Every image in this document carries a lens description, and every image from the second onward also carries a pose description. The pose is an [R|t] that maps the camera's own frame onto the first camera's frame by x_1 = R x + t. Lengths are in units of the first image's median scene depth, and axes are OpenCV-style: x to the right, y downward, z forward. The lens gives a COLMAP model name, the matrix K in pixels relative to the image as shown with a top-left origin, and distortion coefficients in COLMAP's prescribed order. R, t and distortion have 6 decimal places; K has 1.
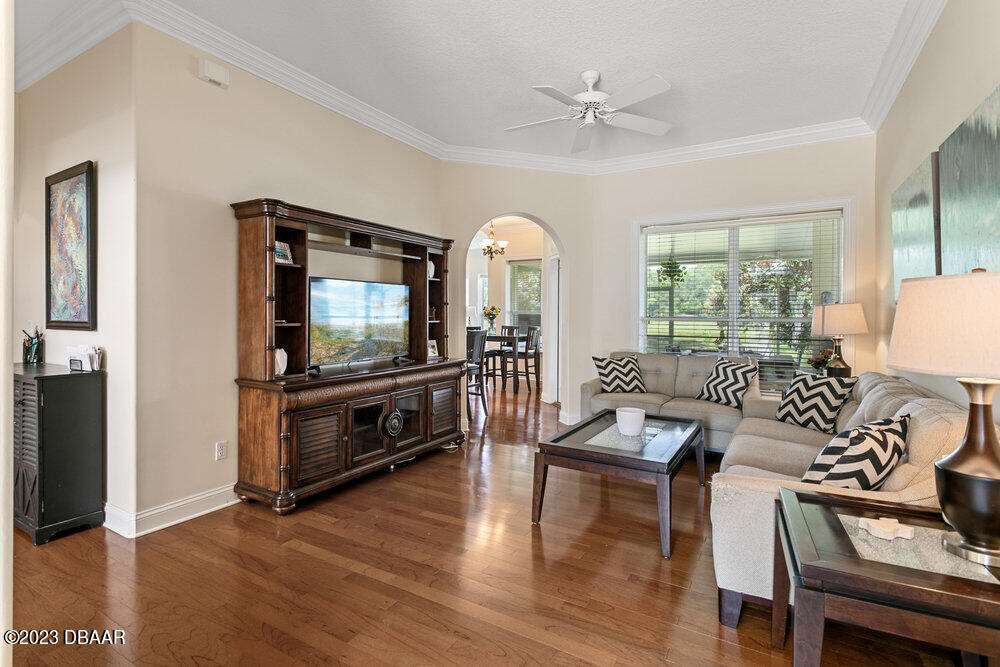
lens RADIAL K [[476.8, 0, 500.3], [0, 476.8, 317.3], [0, 0, 1]] dist [0.010293, -0.000978]
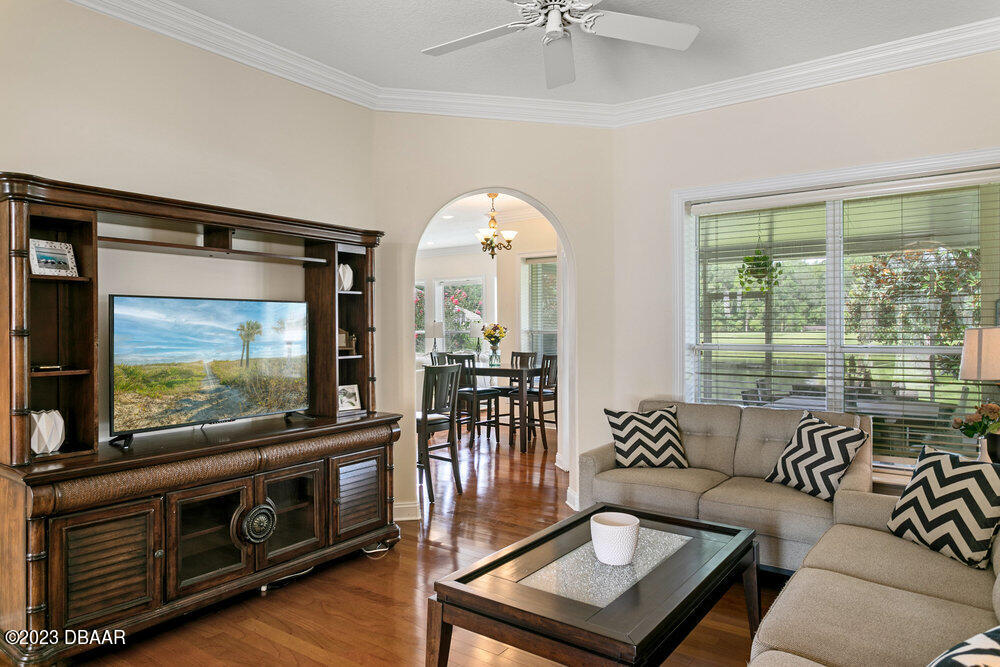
lens RADIAL K [[632.4, 0, 502.7], [0, 632.4, 328.6], [0, 0, 1]] dist [-0.000520, 0.002894]
pose [[0.995866, -0.009186, -0.090370, 0.157953], [0.008755, 0.999948, -0.005167, -0.025091], [0.090413, 0.004354, 0.995895, 0.170165]]
